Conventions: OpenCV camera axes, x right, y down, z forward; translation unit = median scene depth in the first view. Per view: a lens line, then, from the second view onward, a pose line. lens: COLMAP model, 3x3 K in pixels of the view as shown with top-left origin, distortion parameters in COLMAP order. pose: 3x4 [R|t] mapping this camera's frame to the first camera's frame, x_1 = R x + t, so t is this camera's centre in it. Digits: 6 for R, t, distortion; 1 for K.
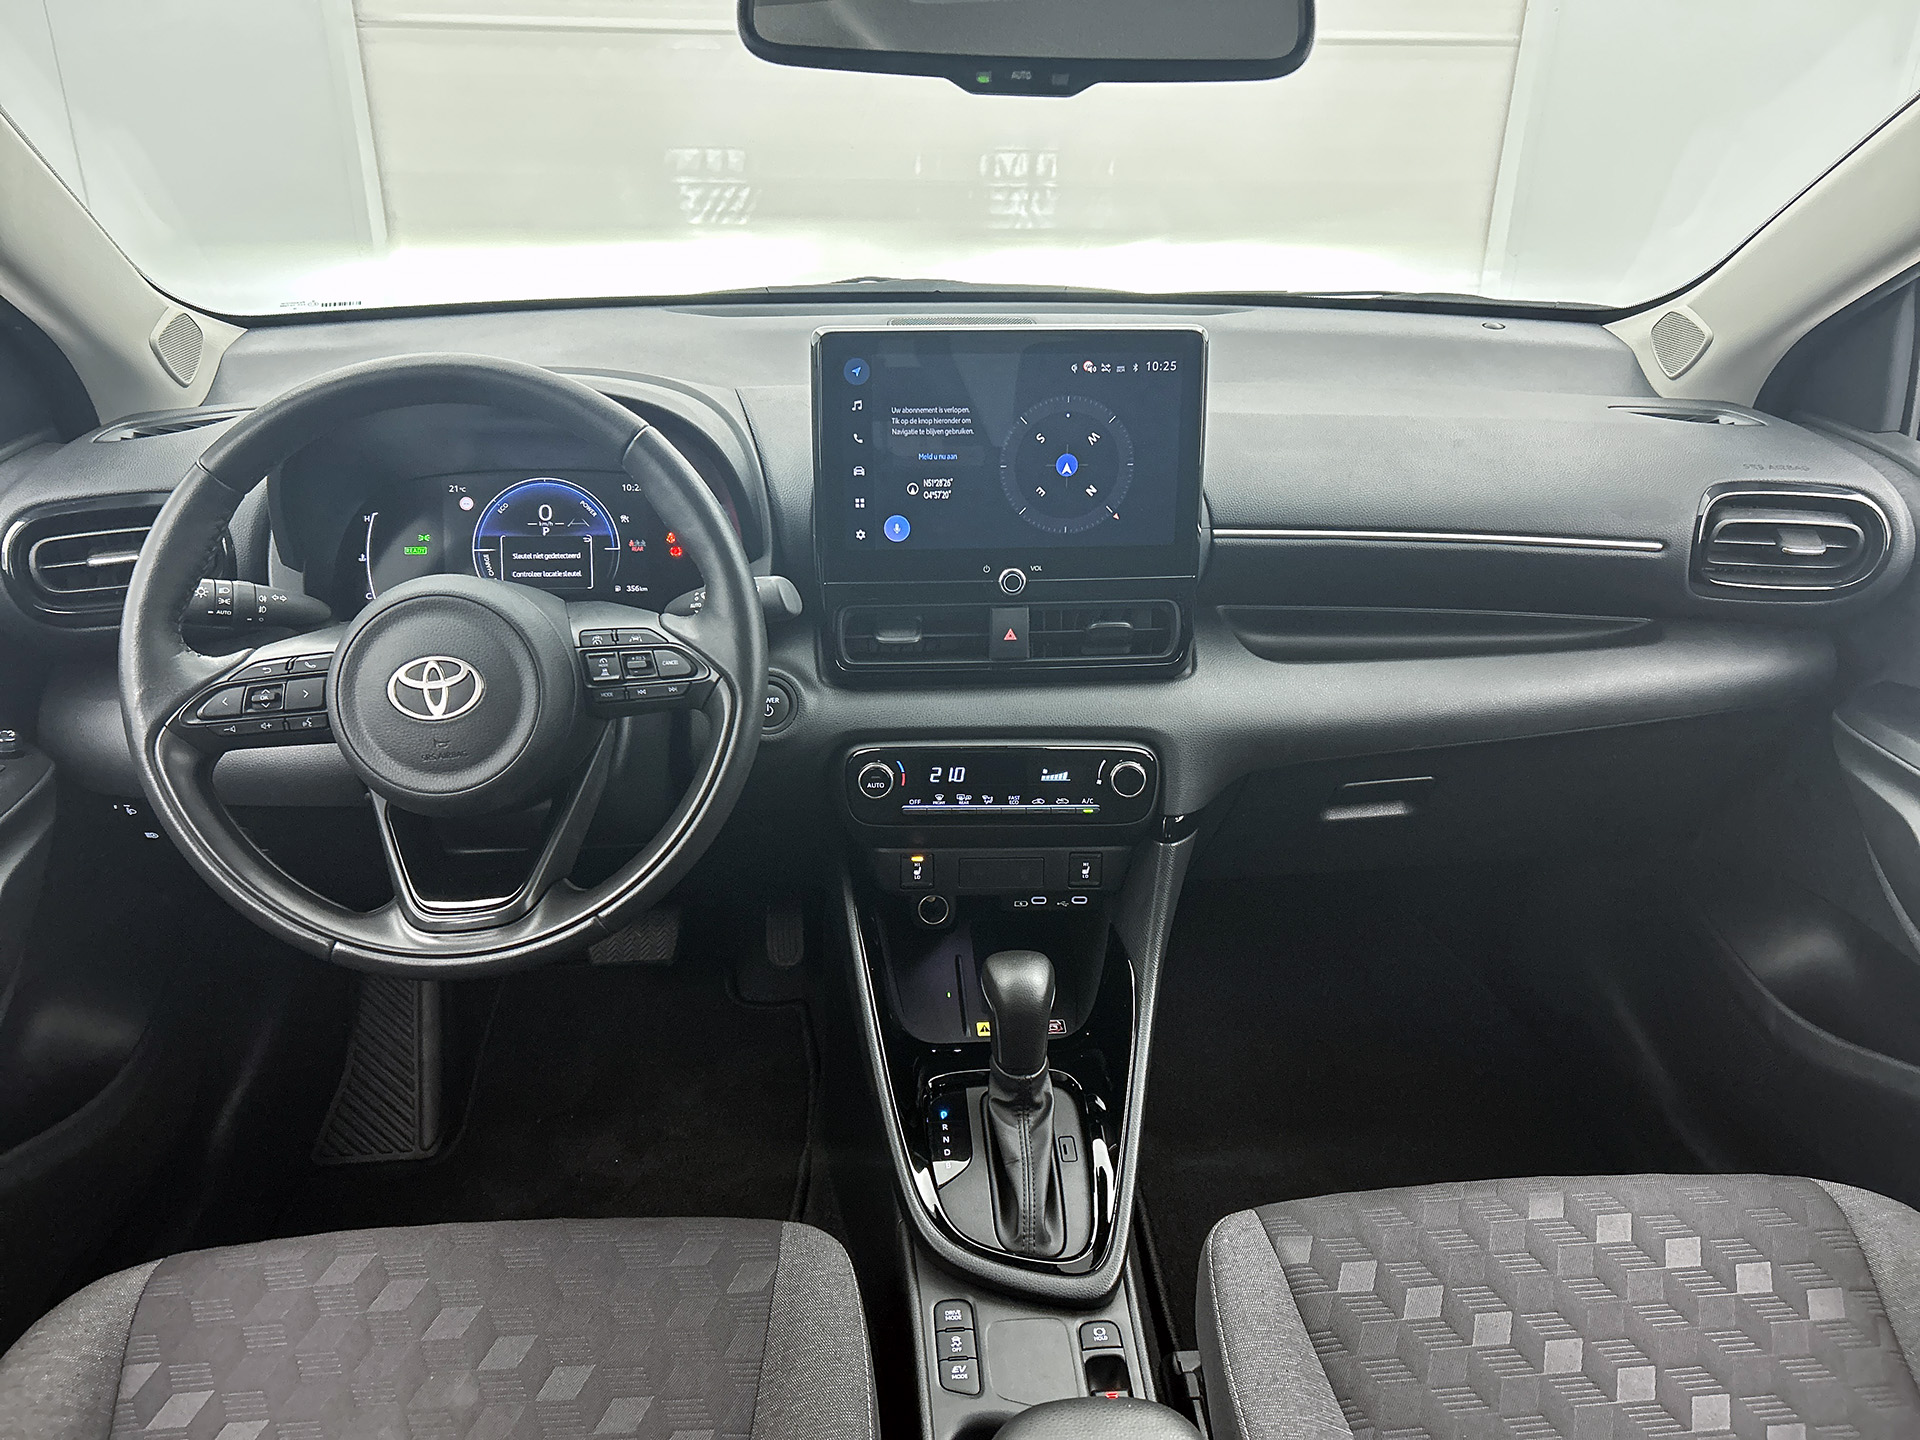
lens RADIAL K [[1456.5, 0, 958.2], [0, 1456.5, 714.9], [0, 0, 1]] dist [0.053483, -0.072600]
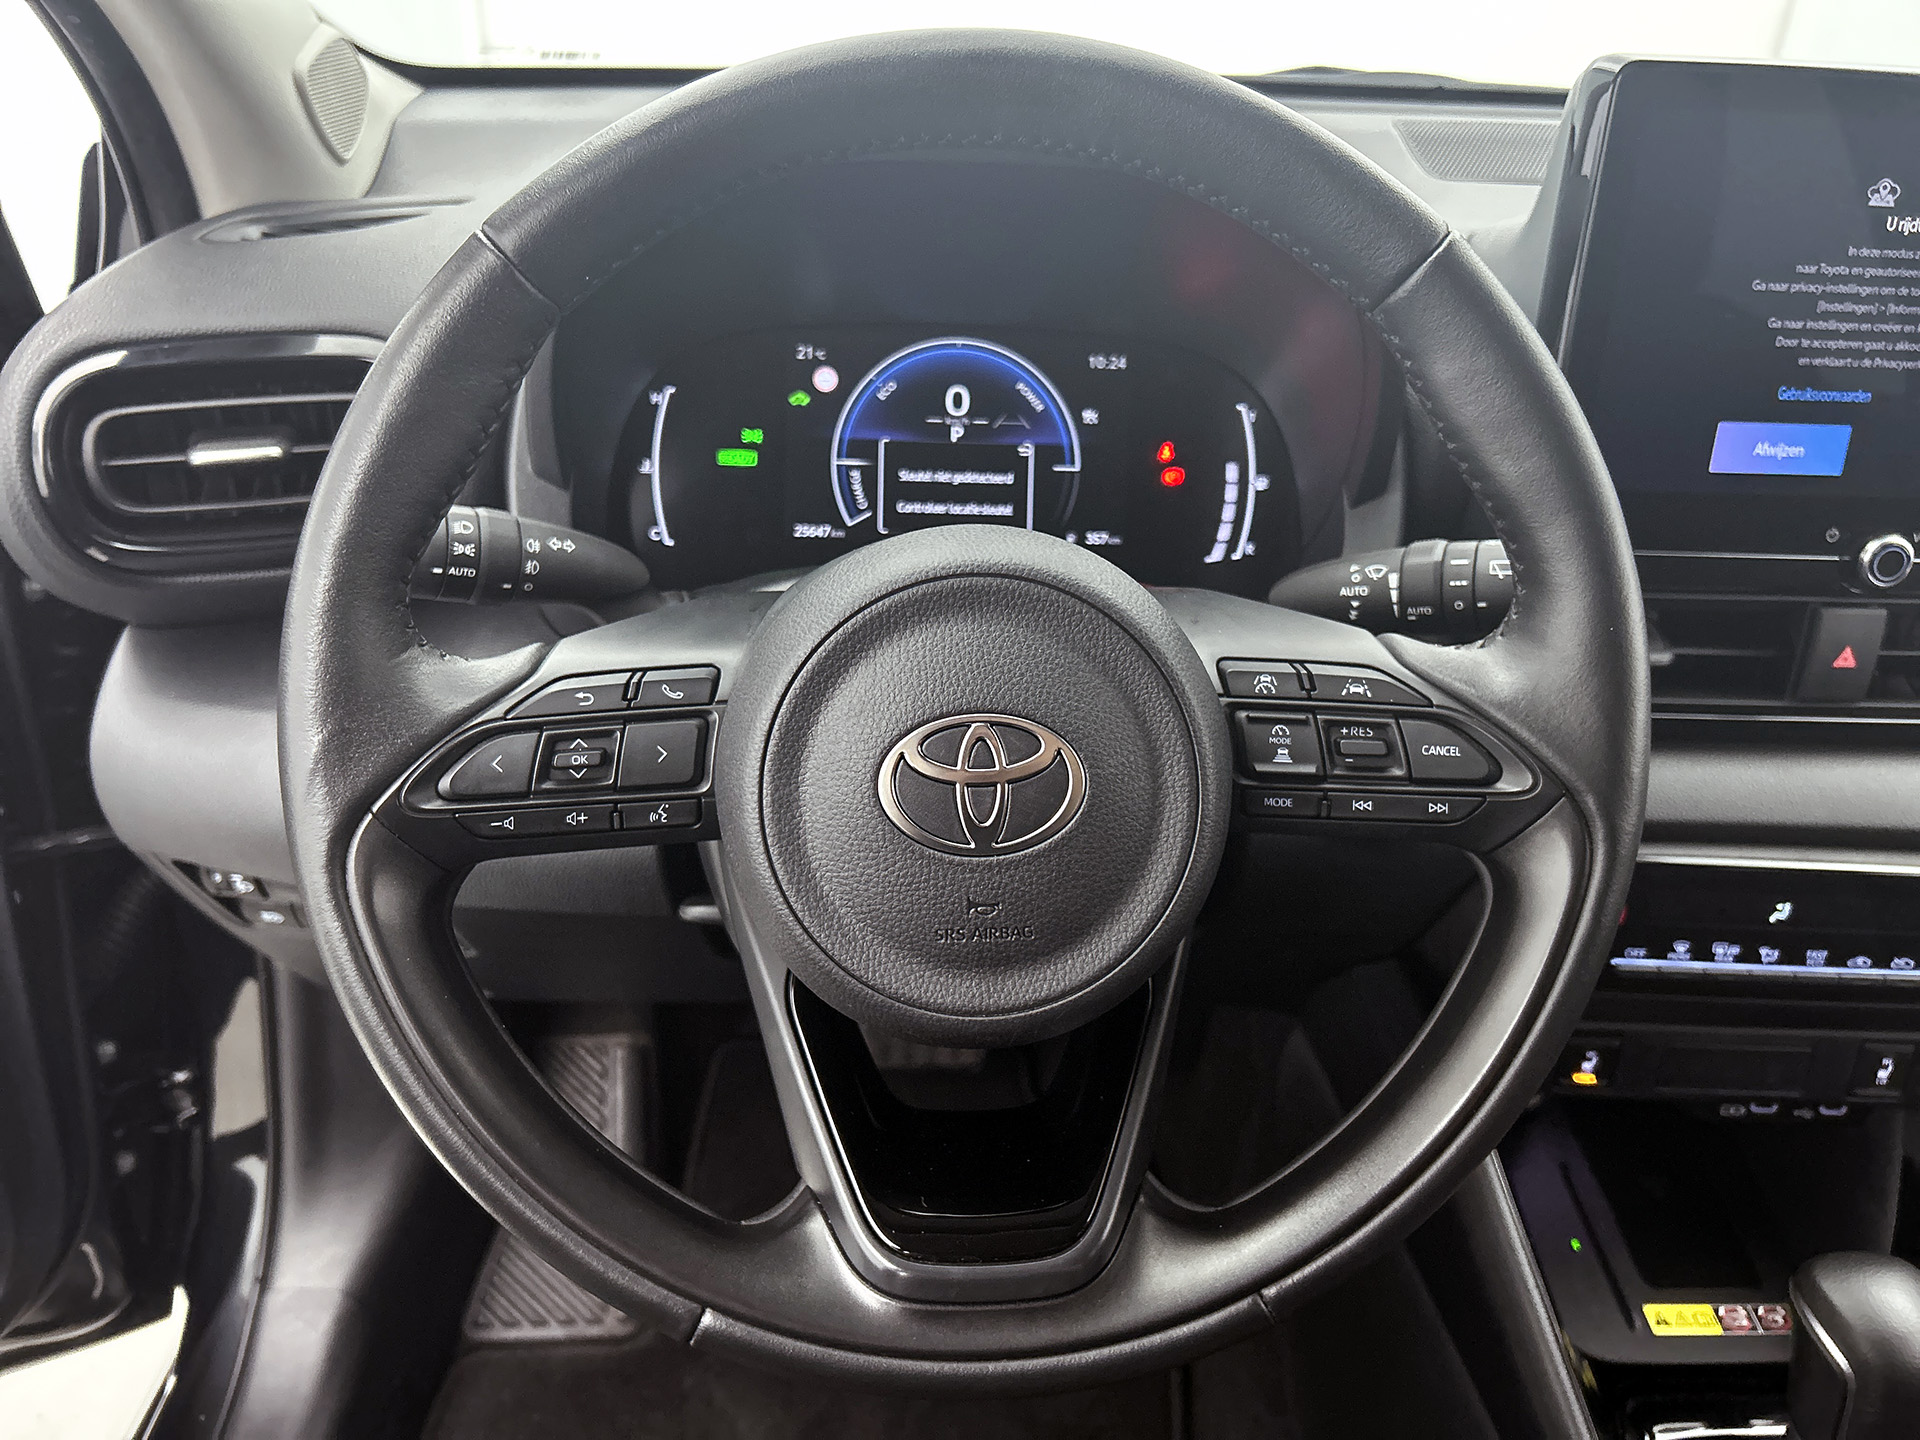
lens RADIAL K [[1456.5, 0, 947.0], [0, 1456.5, 702.0], [0, 0, 1]] dist [0.053483, -0.072600]
pose [[0.998640, 0.046881, -0.022816, -0.282782], [-0.045739, 0.997787, 0.048262, -0.050085], [0.025028, -0.047153, 0.998574, 0.441654]]
